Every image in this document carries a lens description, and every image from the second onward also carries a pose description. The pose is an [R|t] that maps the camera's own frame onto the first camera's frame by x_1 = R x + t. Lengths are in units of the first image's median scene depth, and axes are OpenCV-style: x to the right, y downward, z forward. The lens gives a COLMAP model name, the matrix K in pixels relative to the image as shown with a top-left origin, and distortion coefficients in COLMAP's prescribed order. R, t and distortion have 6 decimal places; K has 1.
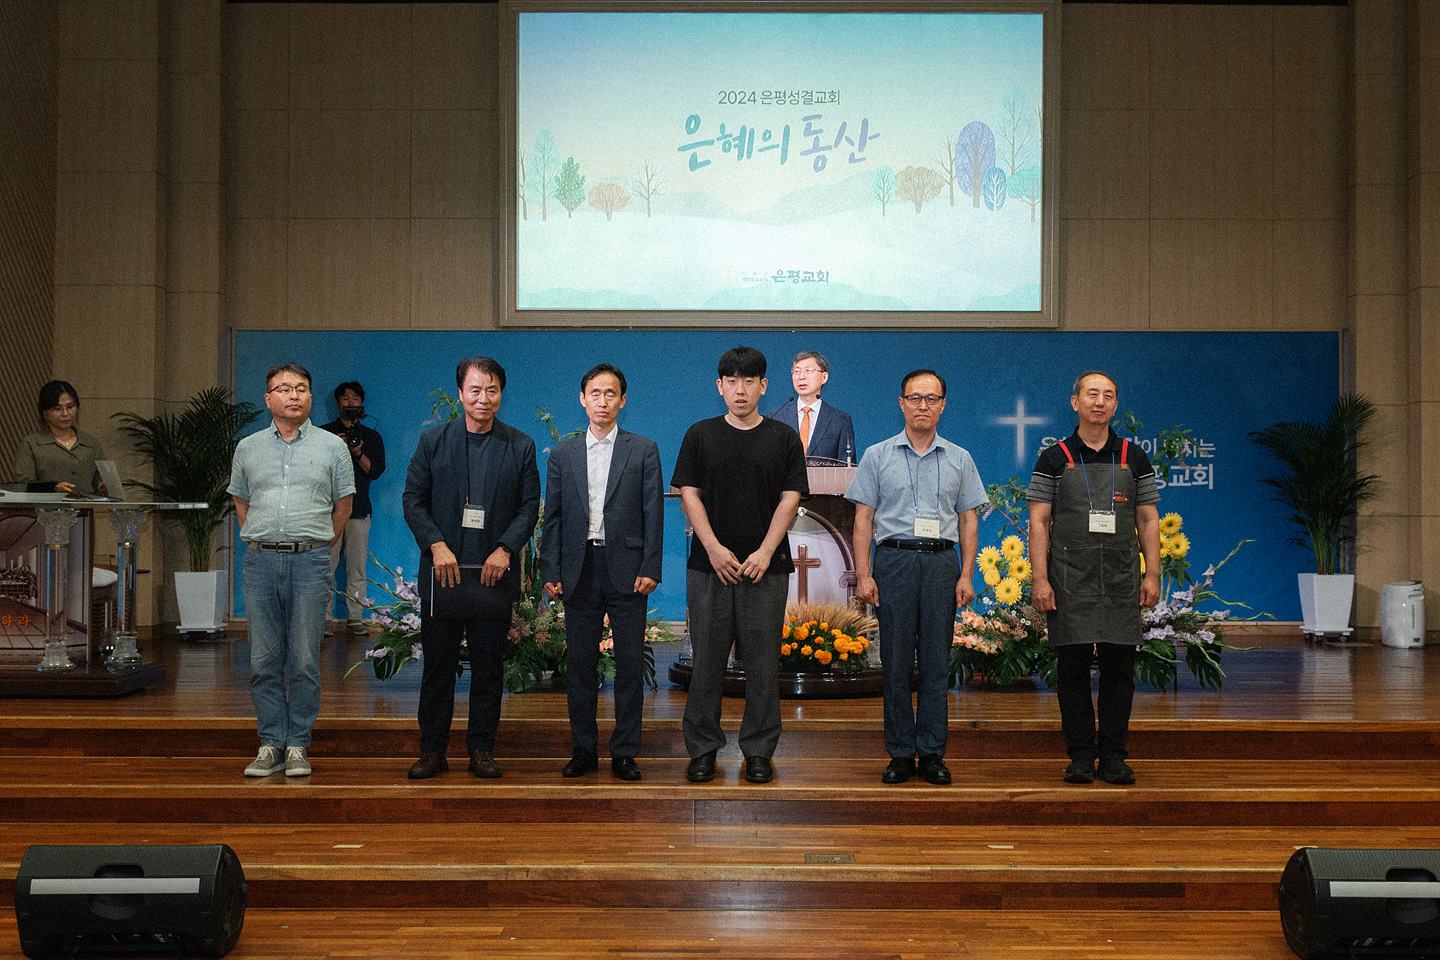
lens RADIAL K [[1562.9, 0, 748.1], [0, 1562.9, 506.3], [0, 0, 1]] dist [-0.007776, -0.000389]
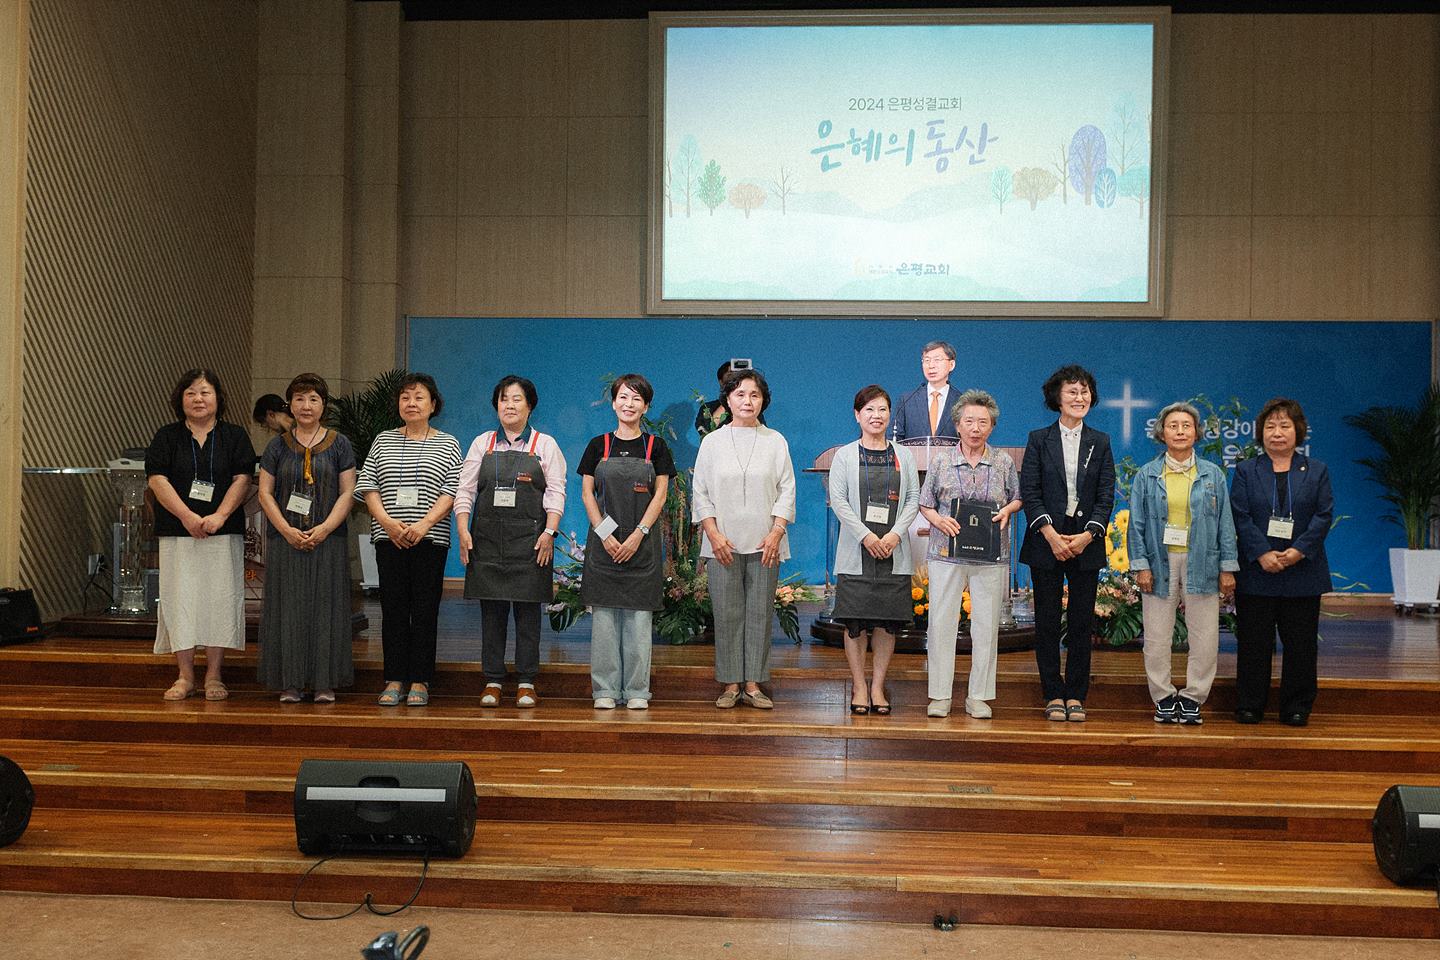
lens RADIAL K [[1512.1, 0, 739.9], [0, 1512.1, 496.7], [0, 0, 1]] dist [0.000484, -0.022798]
pose [[0.997830, 0.010247, -0.065042, -0.032565], [-0.009492, 0.999884, 0.011901, -0.000579], [0.065156, -0.011257, 0.997812, -0.080434]]
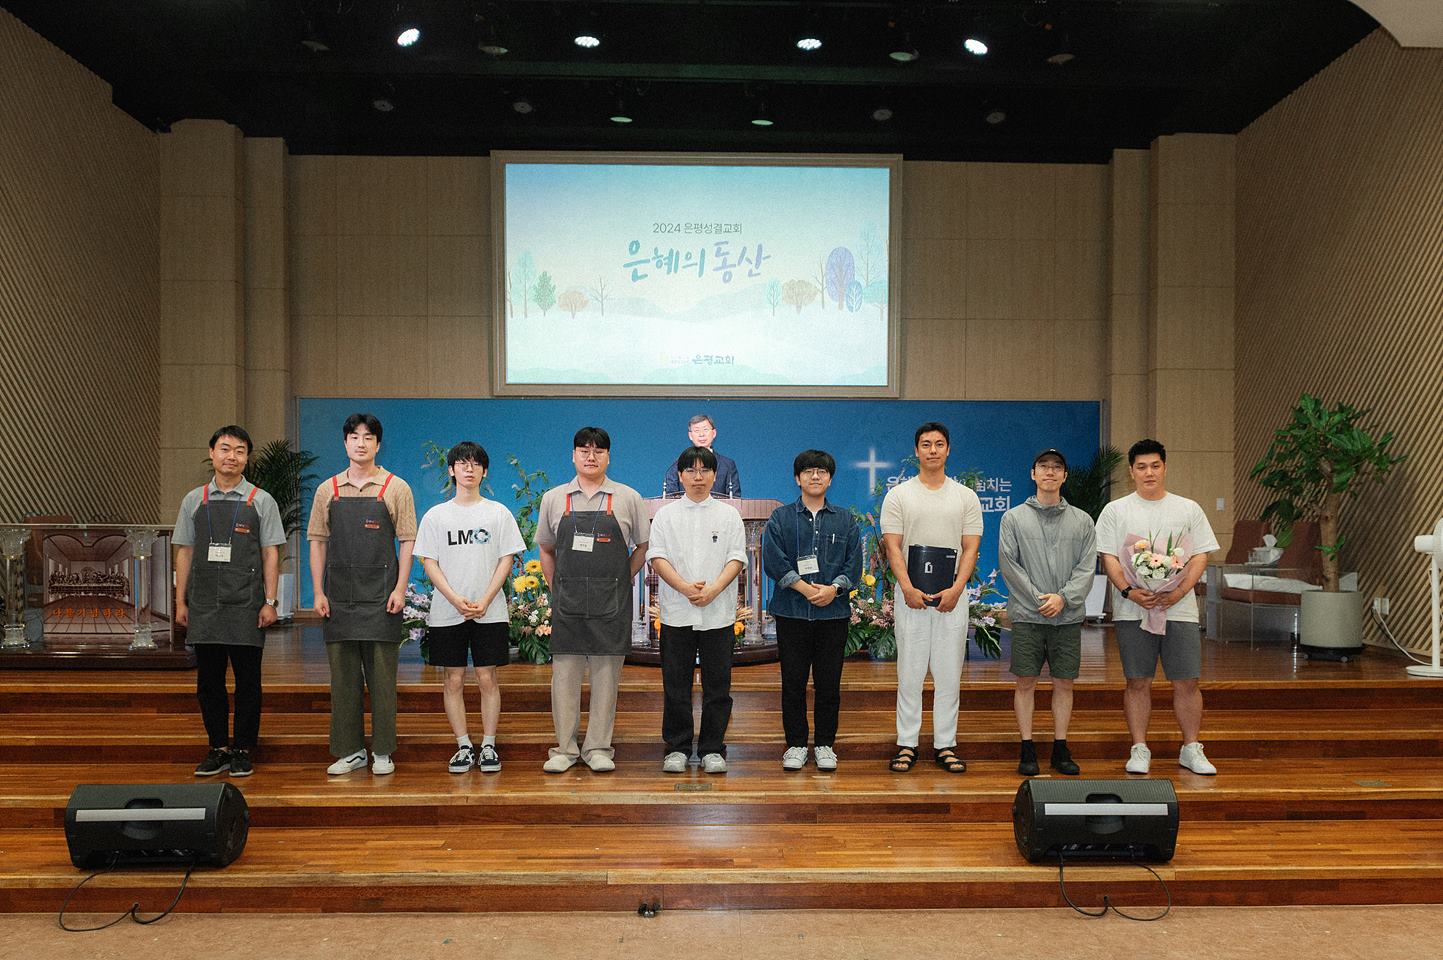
lens RADIAL K [[1100.1, 0, 754.0], [0, 1100.1, 568.3], [0, 0, 1]] dist [-0.007974, -0.004120]
pose [[0.999473, -0.002145, 0.032395, 0.052142], [0.000885, 0.999245, 0.038846, -0.001586], [-0.032454, -0.038797, 0.998720, 0.033613]]
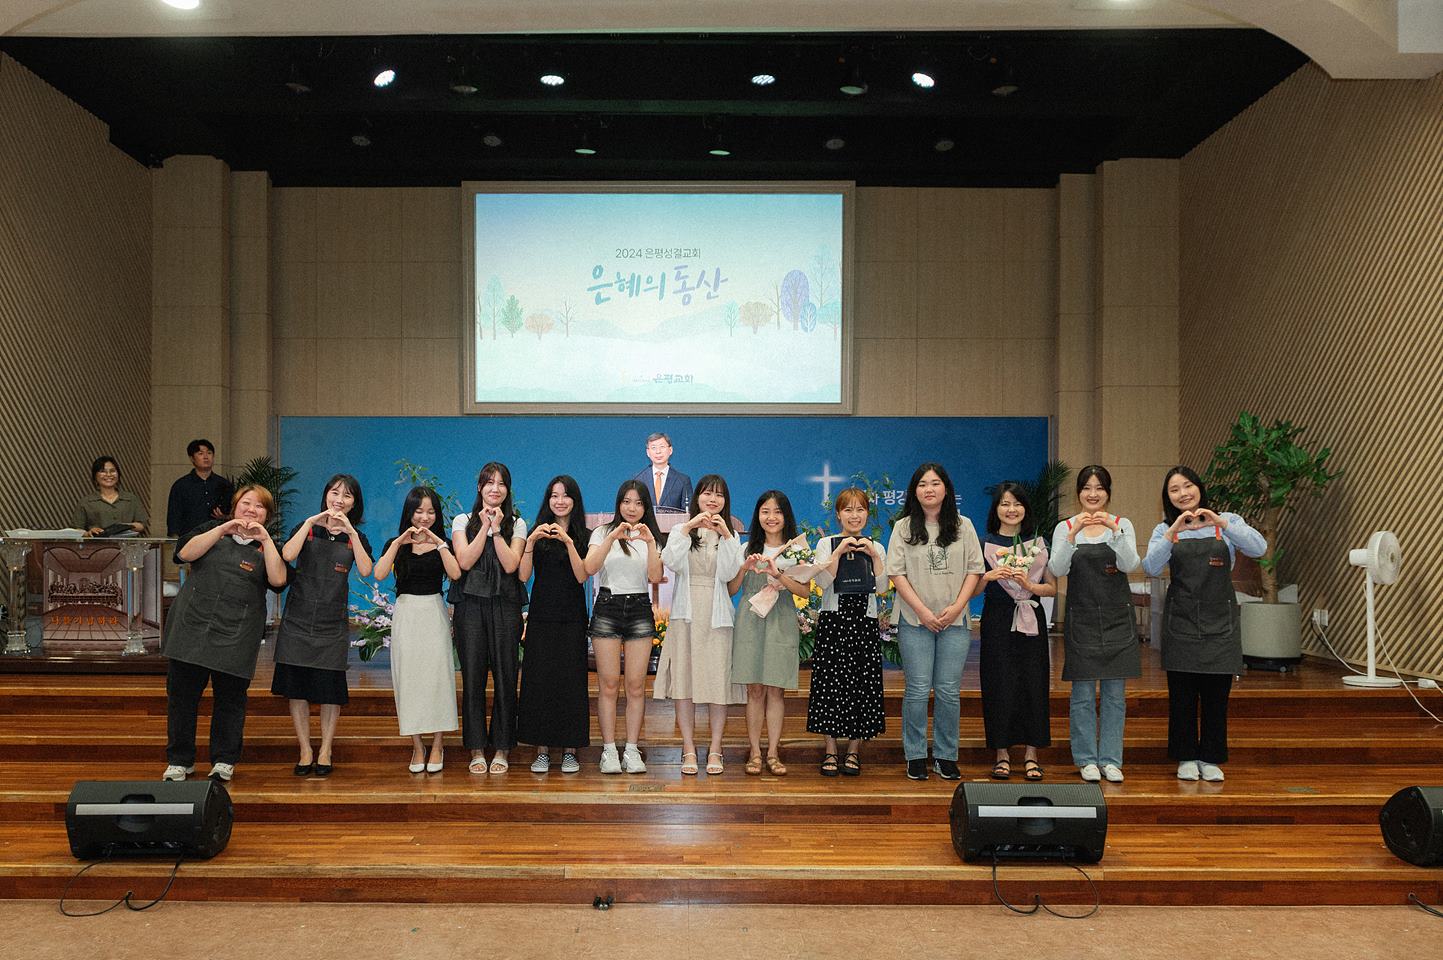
lens RADIAL K [[1078.8, 0, 684.3], [0, 1078.8, 560.5], [0, 0, 1]] dist [-0.007716, -0.005674]
pose [[1.000000, -0.000587, 0.000314, 0.060275], [0.000579, 0.999706, 0.024239, -0.005818], [-0.000328, -0.024239, 0.999706, 0.007830]]
